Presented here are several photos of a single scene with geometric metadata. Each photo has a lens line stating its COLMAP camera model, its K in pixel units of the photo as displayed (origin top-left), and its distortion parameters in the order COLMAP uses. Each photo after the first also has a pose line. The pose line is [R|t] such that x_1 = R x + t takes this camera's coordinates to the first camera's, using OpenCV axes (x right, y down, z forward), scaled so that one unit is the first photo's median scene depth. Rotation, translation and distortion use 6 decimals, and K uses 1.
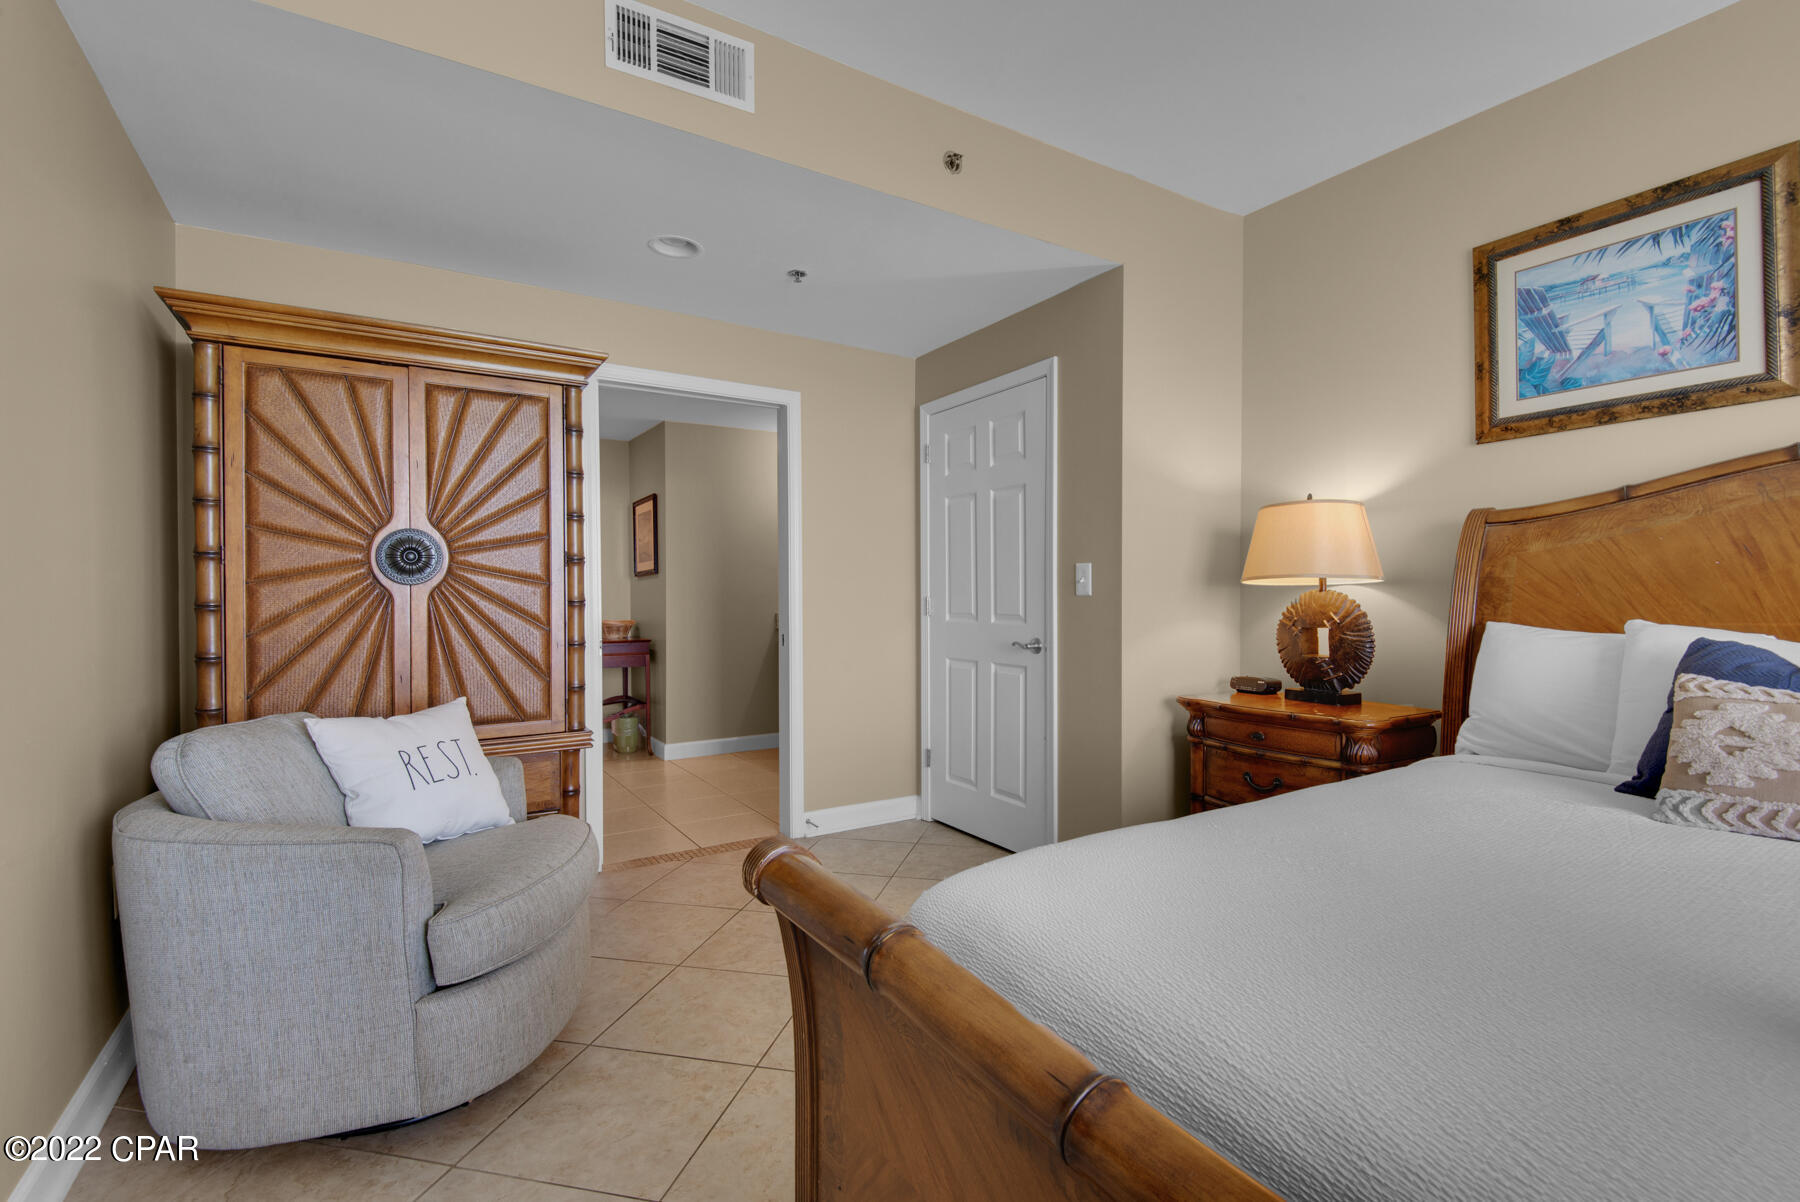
lens RADIAL K [[833.8, 0, 900.7], [0, 833.8, 595.7], [0, 0, 1]] dist [0.004191, 0.000523]
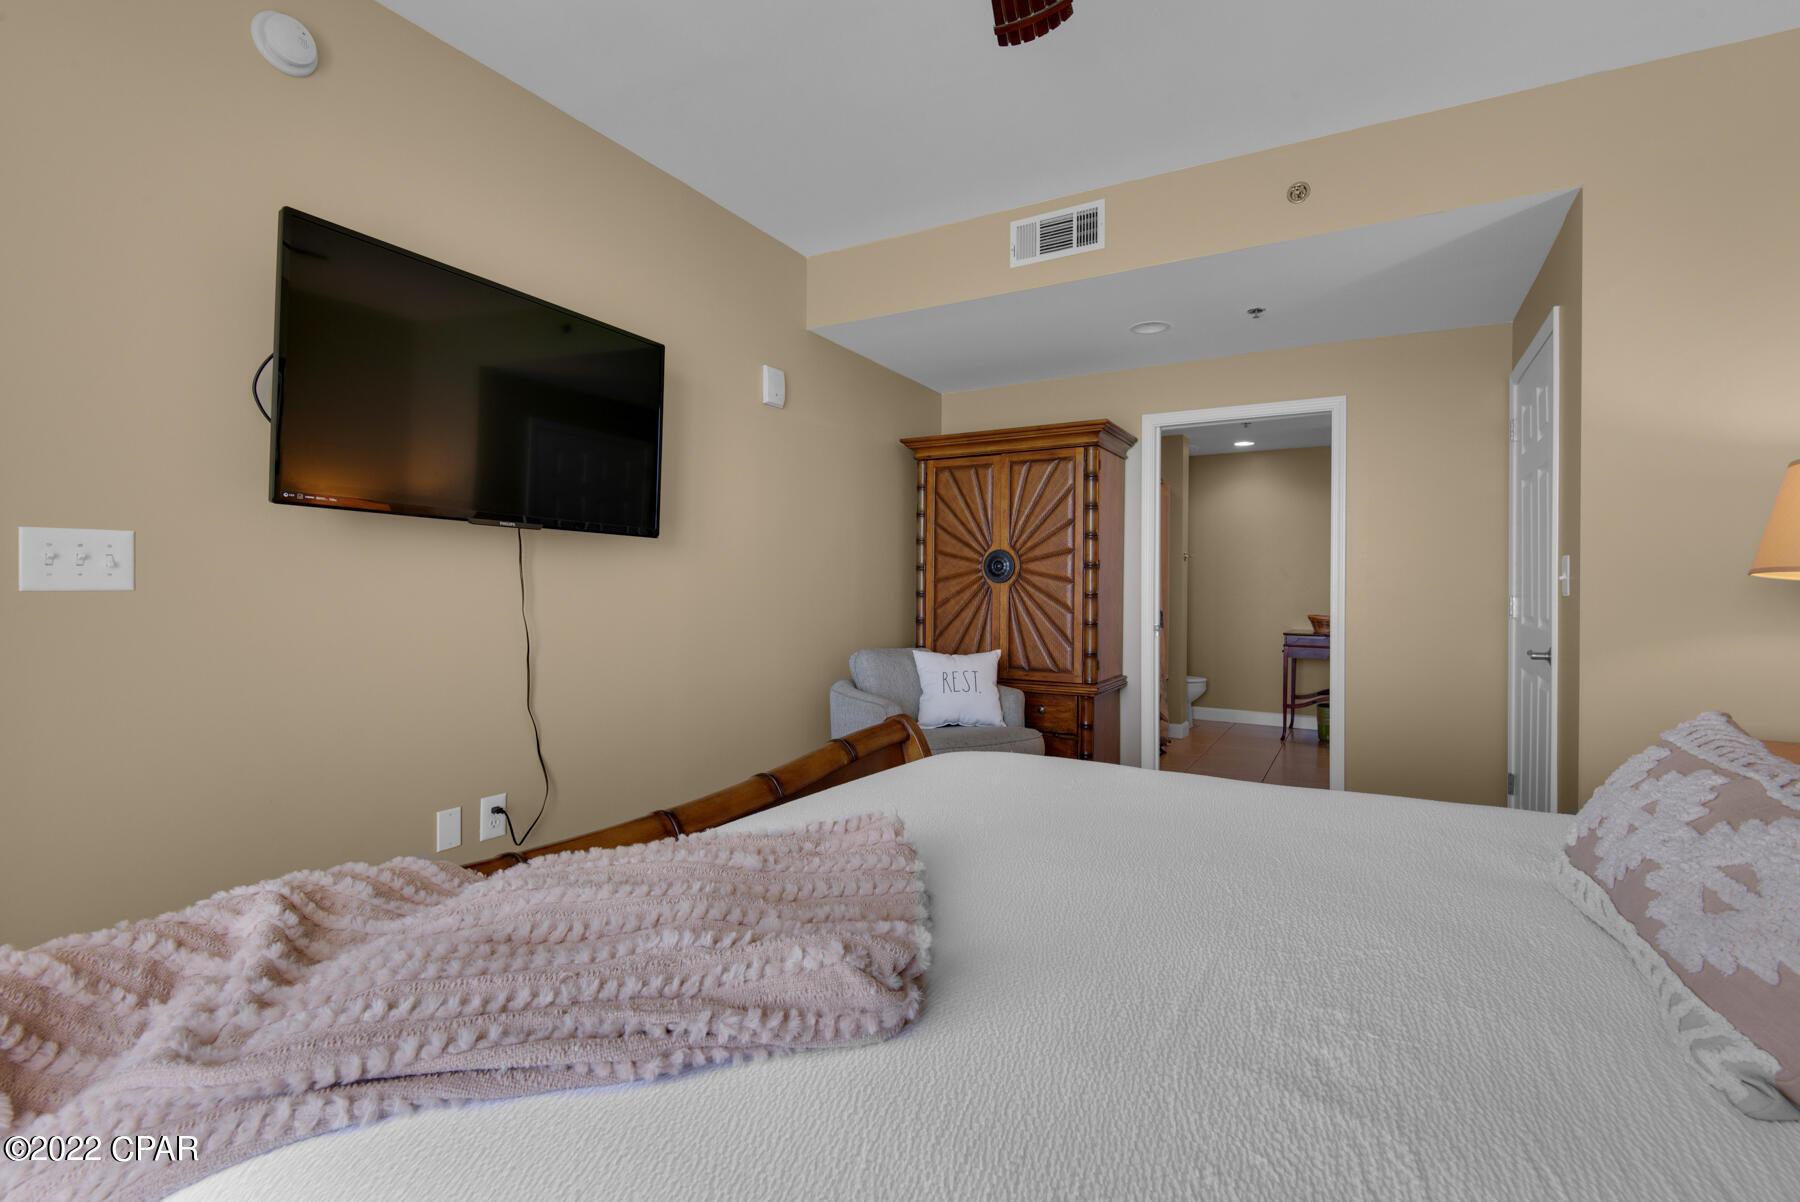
lens RADIAL K [[833.8, 0, 901.9], [0, 833.8, 597.8], [0, 0, 1]] dist [0.004191, 0.000523]
pose [[0.462050, 0.017560, -0.886680, 0.868316], [-0.004161, 0.999836, 0.017632, -0.012006], [0.886844, -0.004457, 0.462048, 0.044318]]
